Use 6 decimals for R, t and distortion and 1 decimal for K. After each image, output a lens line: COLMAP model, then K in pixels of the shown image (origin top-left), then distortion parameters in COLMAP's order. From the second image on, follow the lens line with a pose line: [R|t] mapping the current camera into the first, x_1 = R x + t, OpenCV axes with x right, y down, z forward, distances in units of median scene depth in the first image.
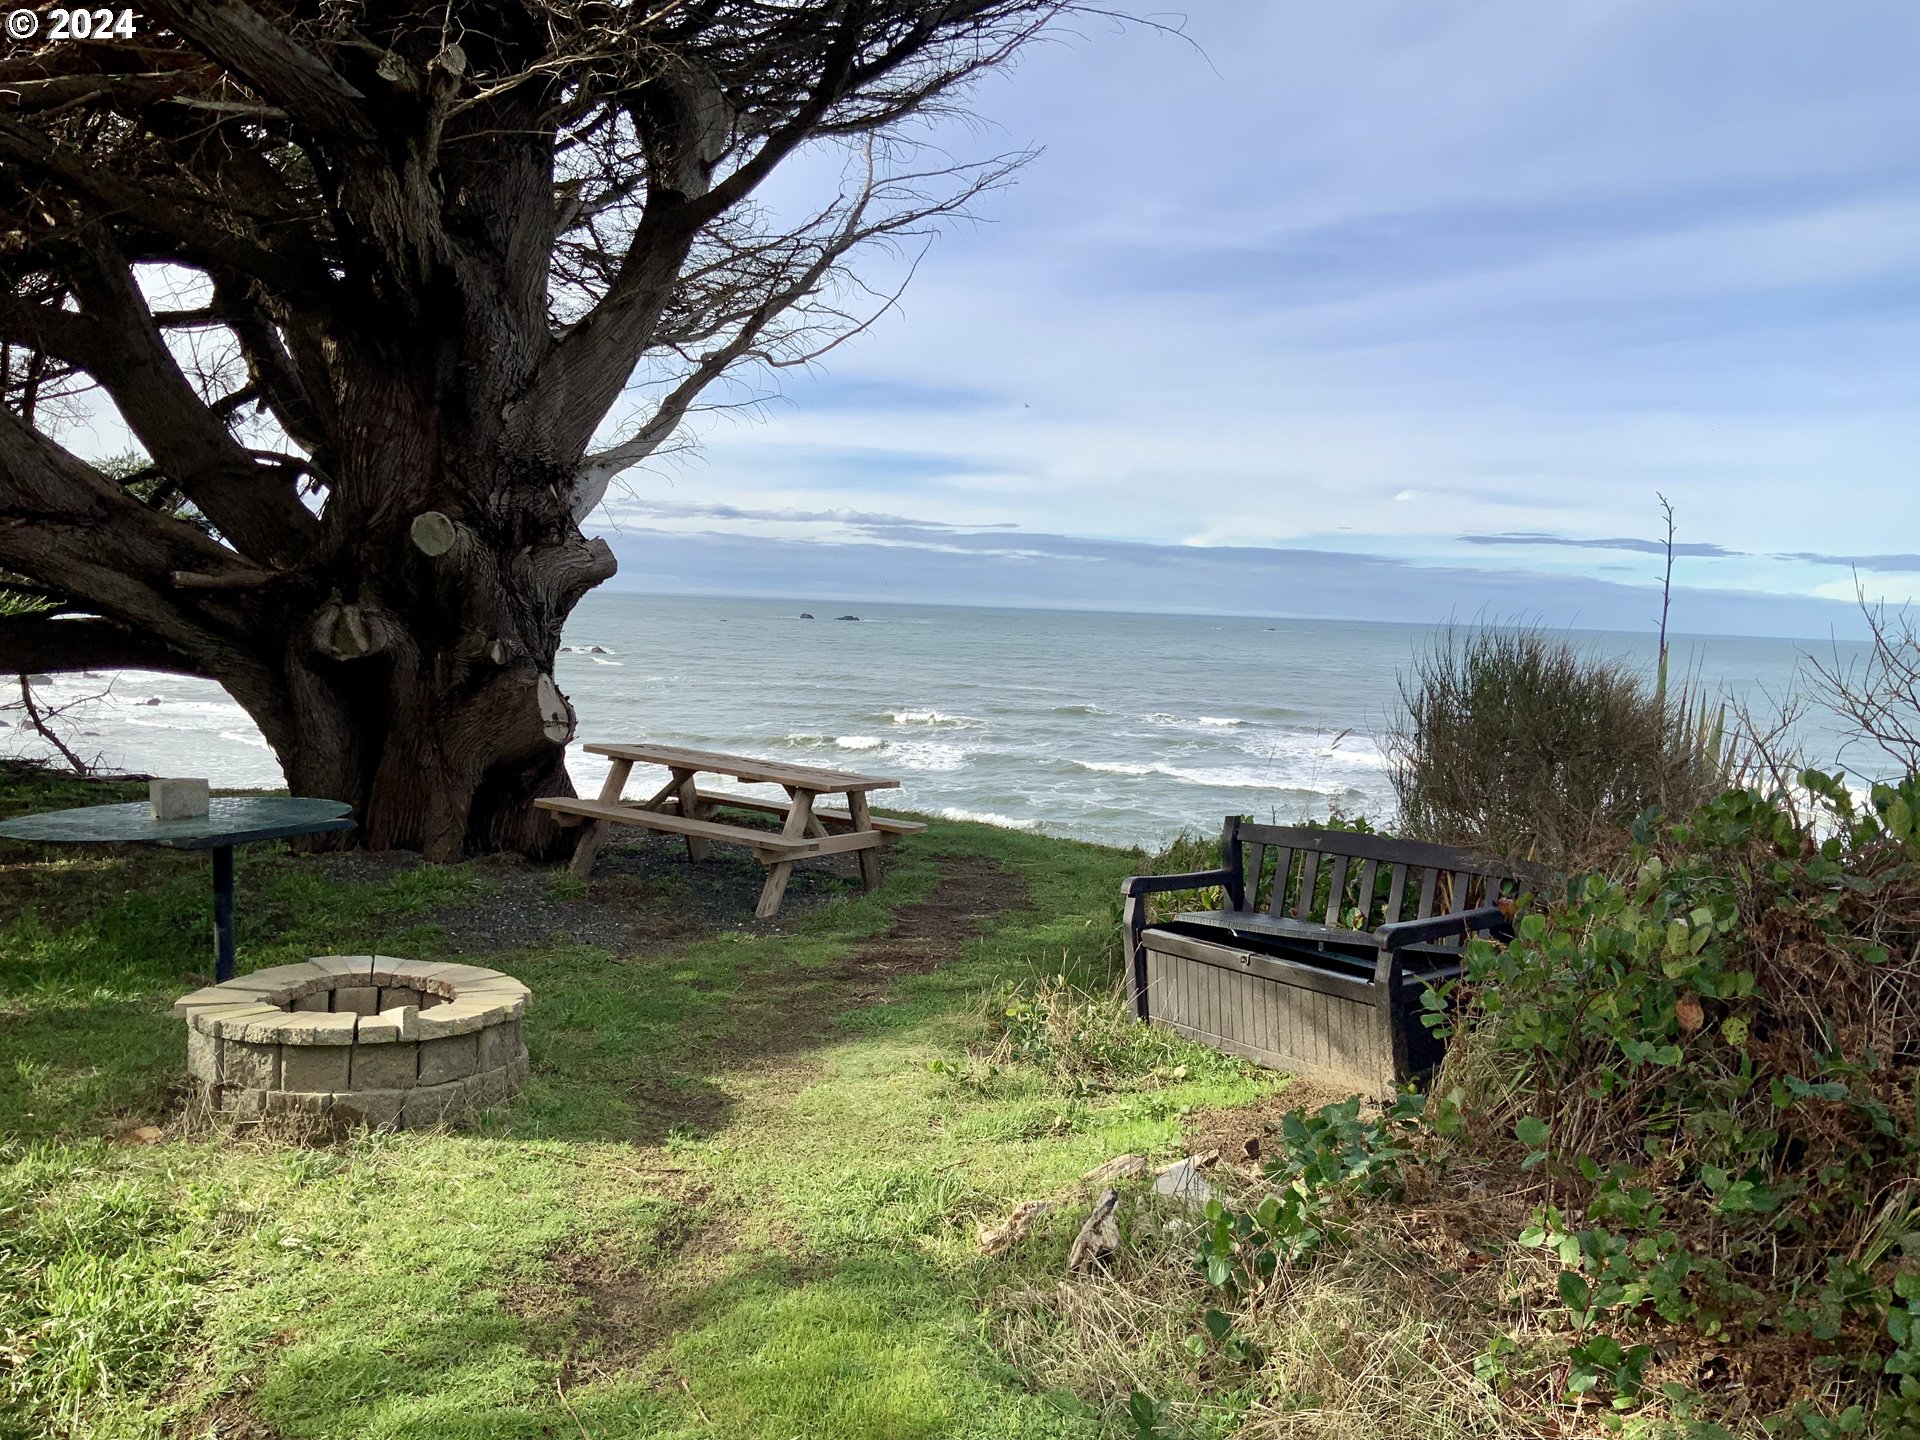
lens RADIAL K [[1574.7, 0, 958.1], [0, 1574.7, 718.0], [0, 0, 1]] dist [0.111394, -0.228119]
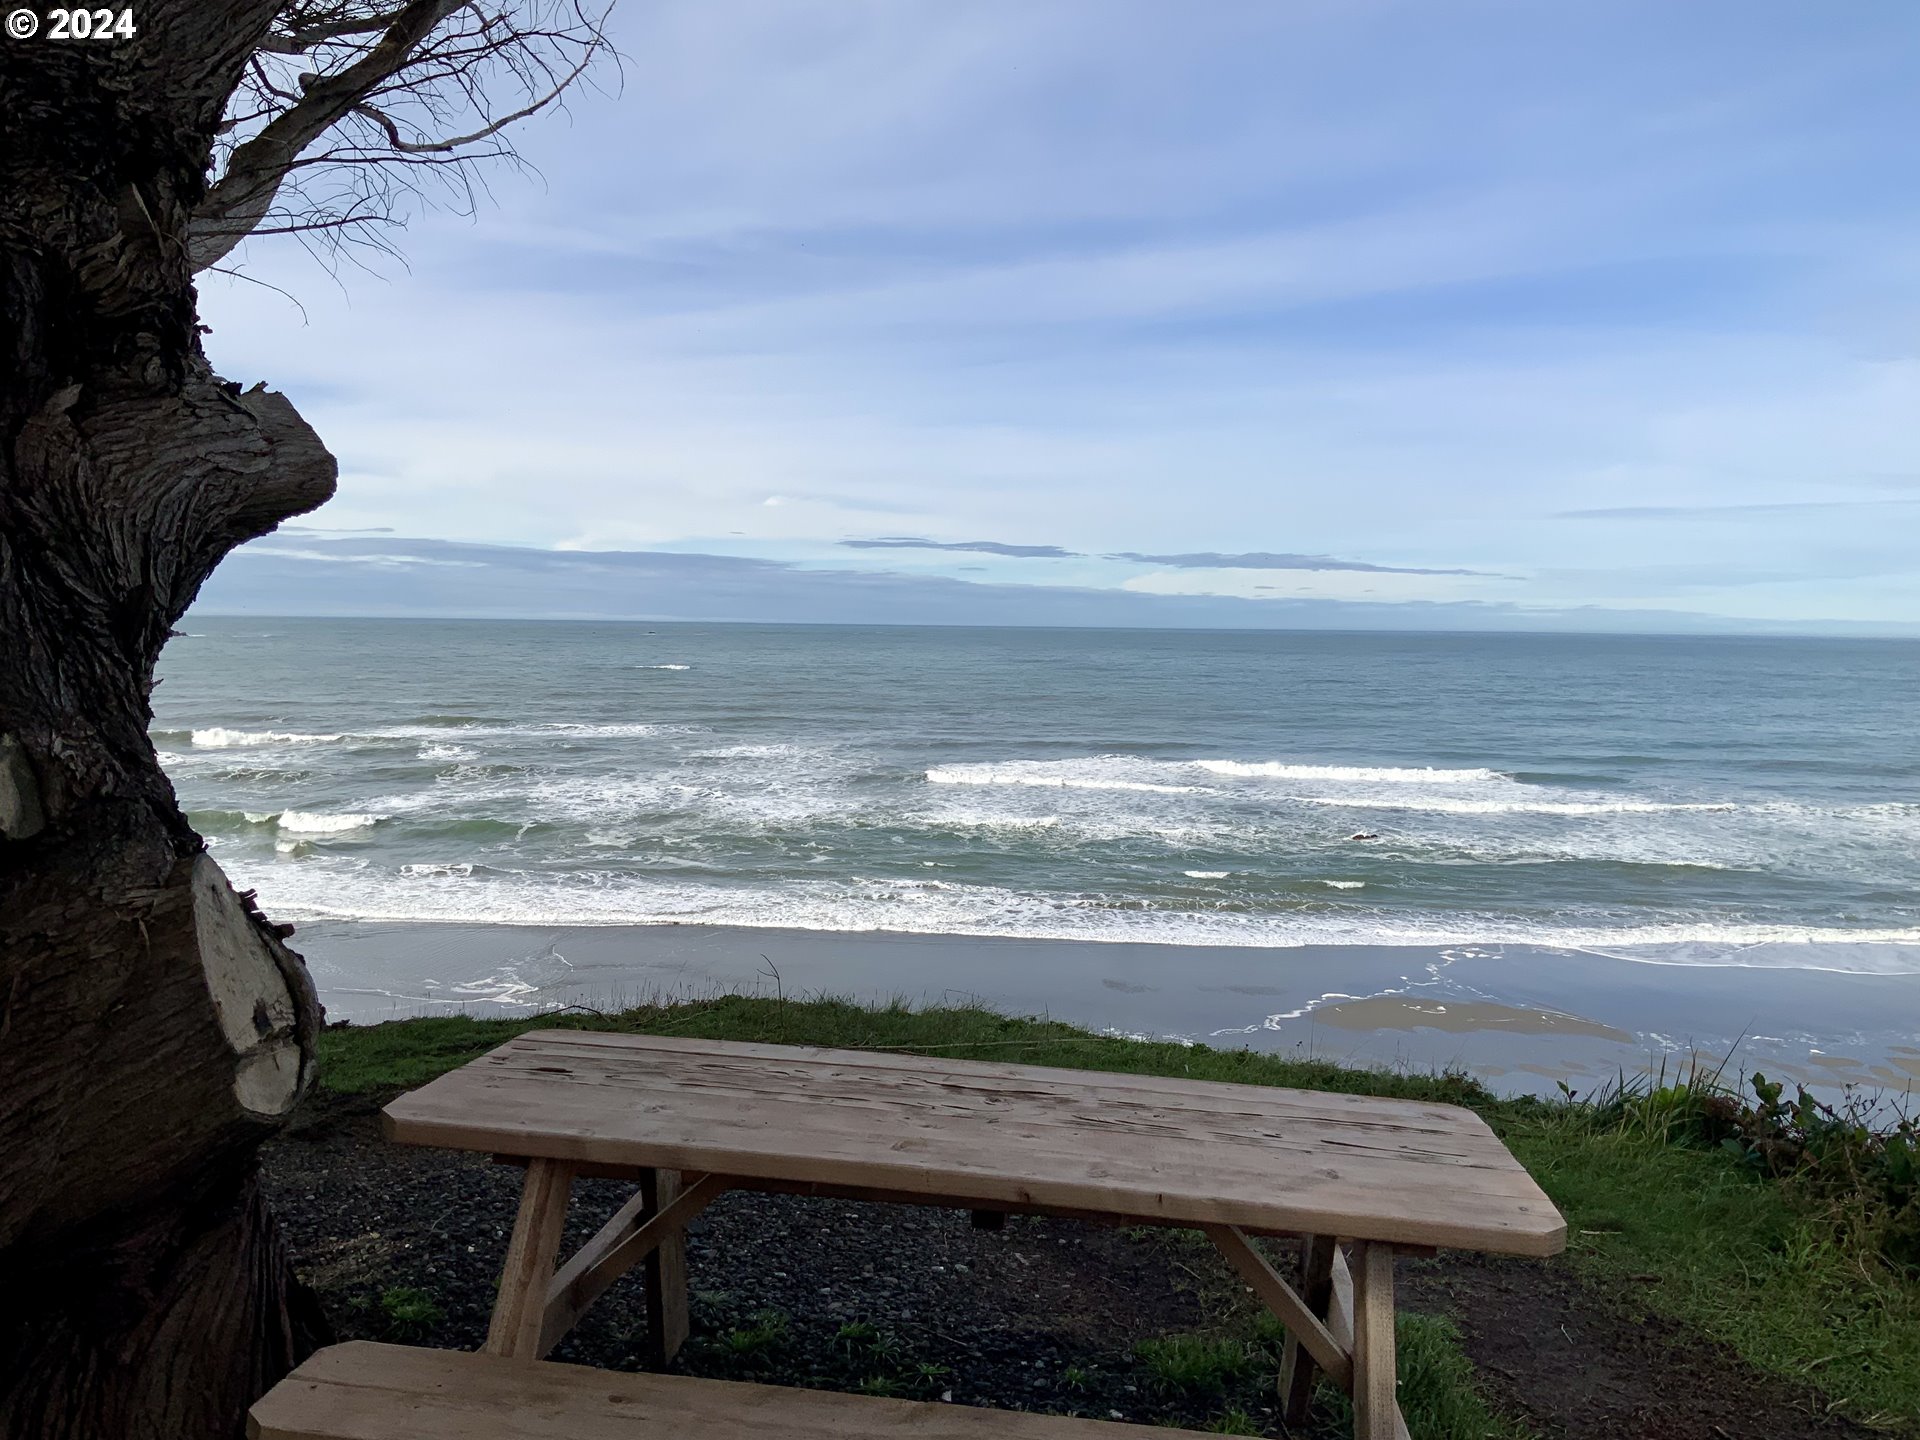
lens RADIAL K [[1583.0, 0, 960.0], [0, 1583.0, 720.0], [0, 0, 1]] dist [-0.028856, 0.015713]
pose [[0.921191, -0.050938, 0.385762, -0.237992], [0.051949, 0.998619, 0.007808, -0.044520], [-0.385627, 0.012848, 0.922565, 0.693818]]
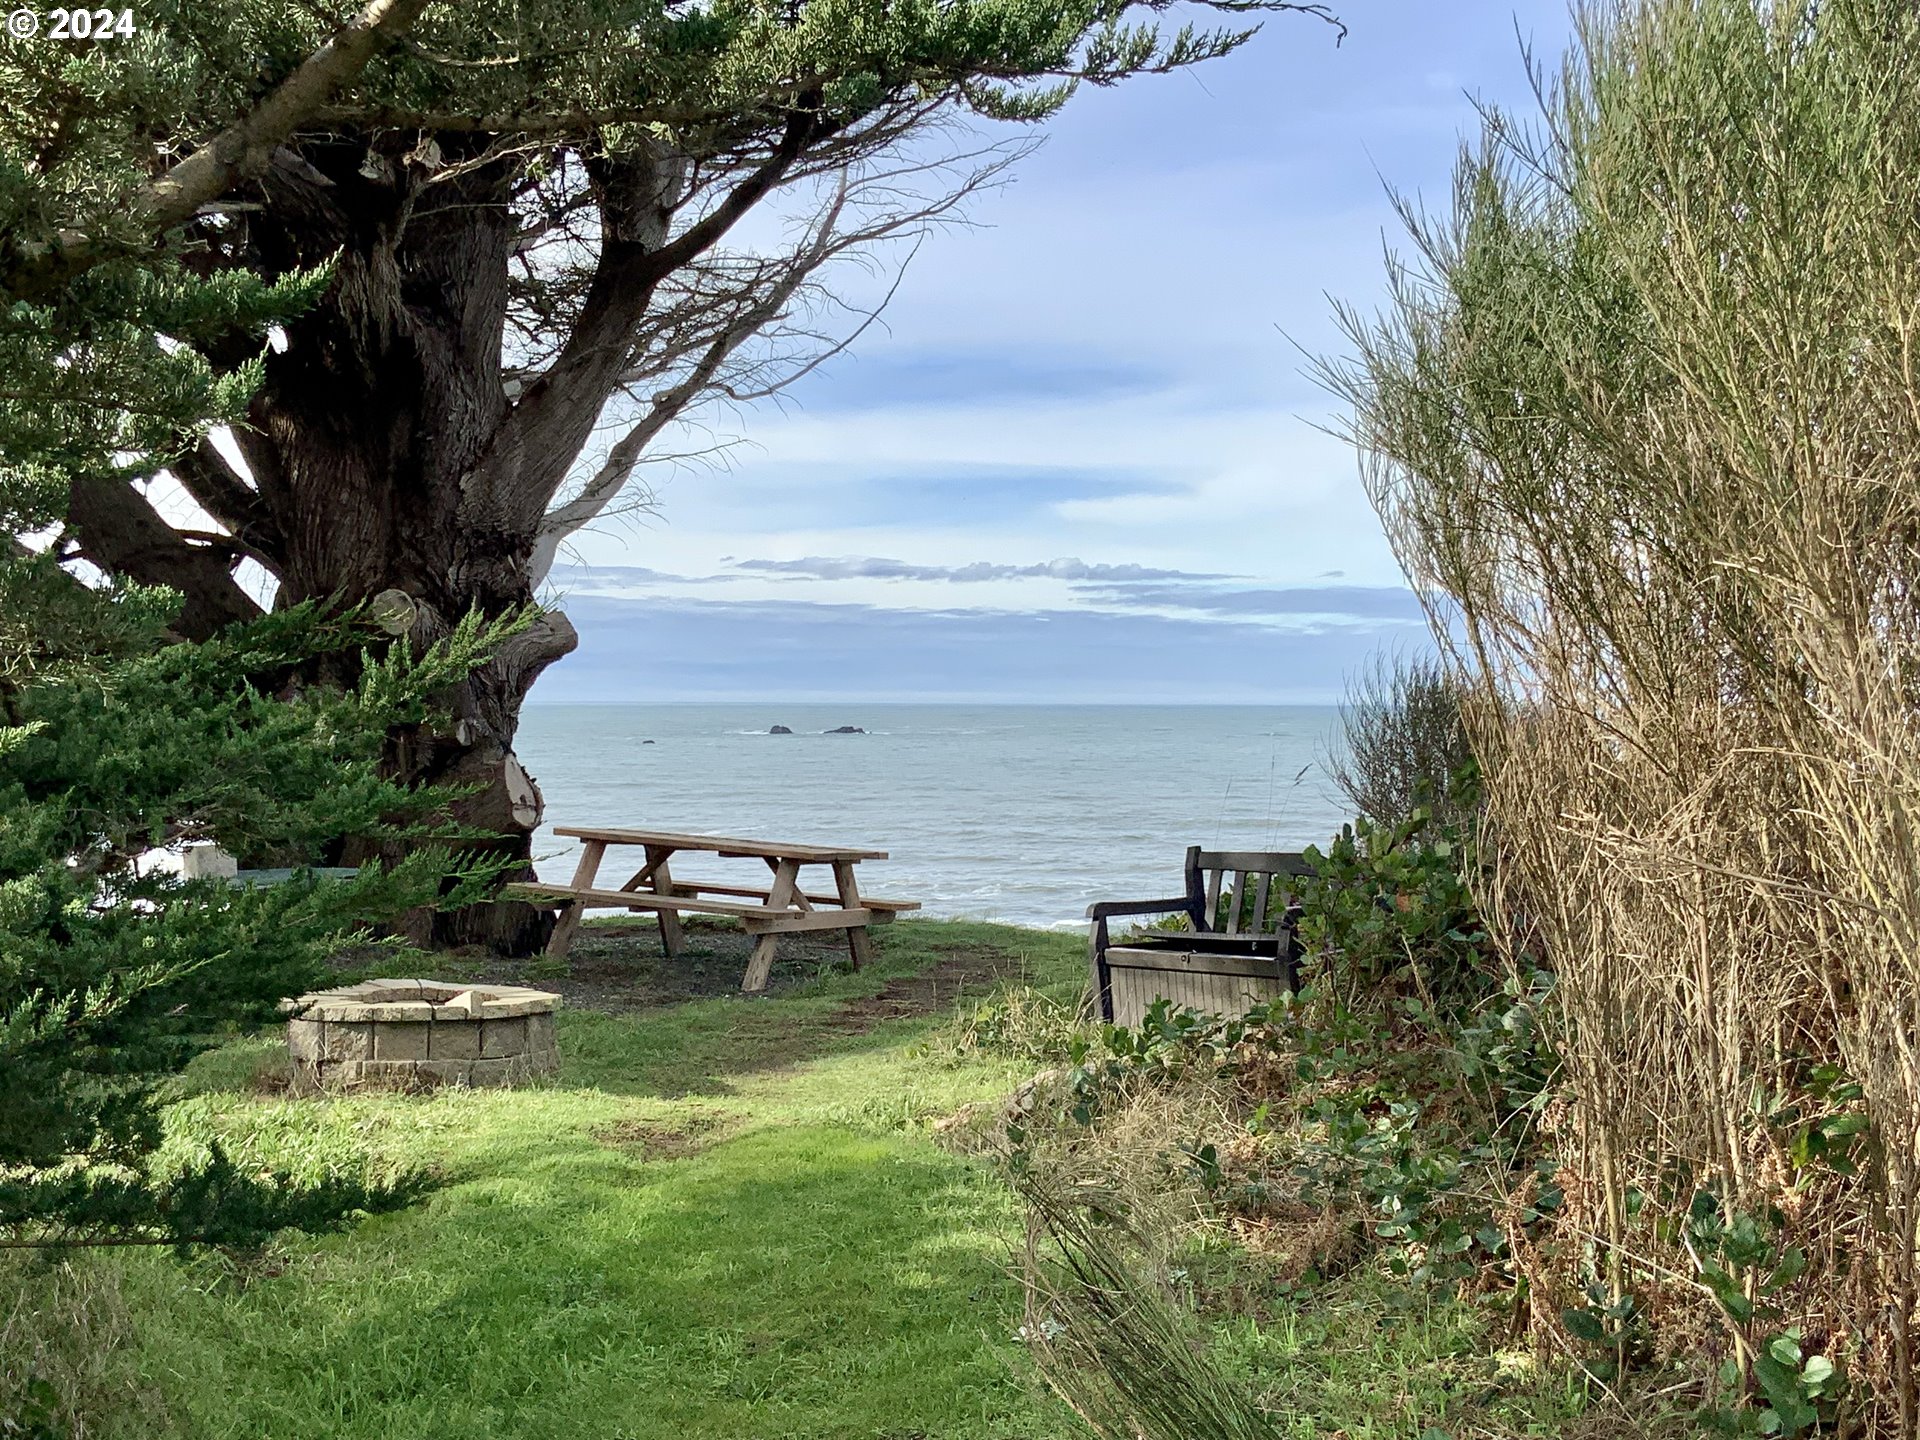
lens RADIAL K [[2534.0, 0, 960.0], [0, 2534.0, 720.0], [0, 0, 1]] dist [0.094540, -0.002093]
pose [[0.999053, -0.035952, -0.024527, 0.043461], [0.034263, 0.997225, -0.066099, 0.059177], [0.026835, 0.065196, 0.997512, -0.491683]]
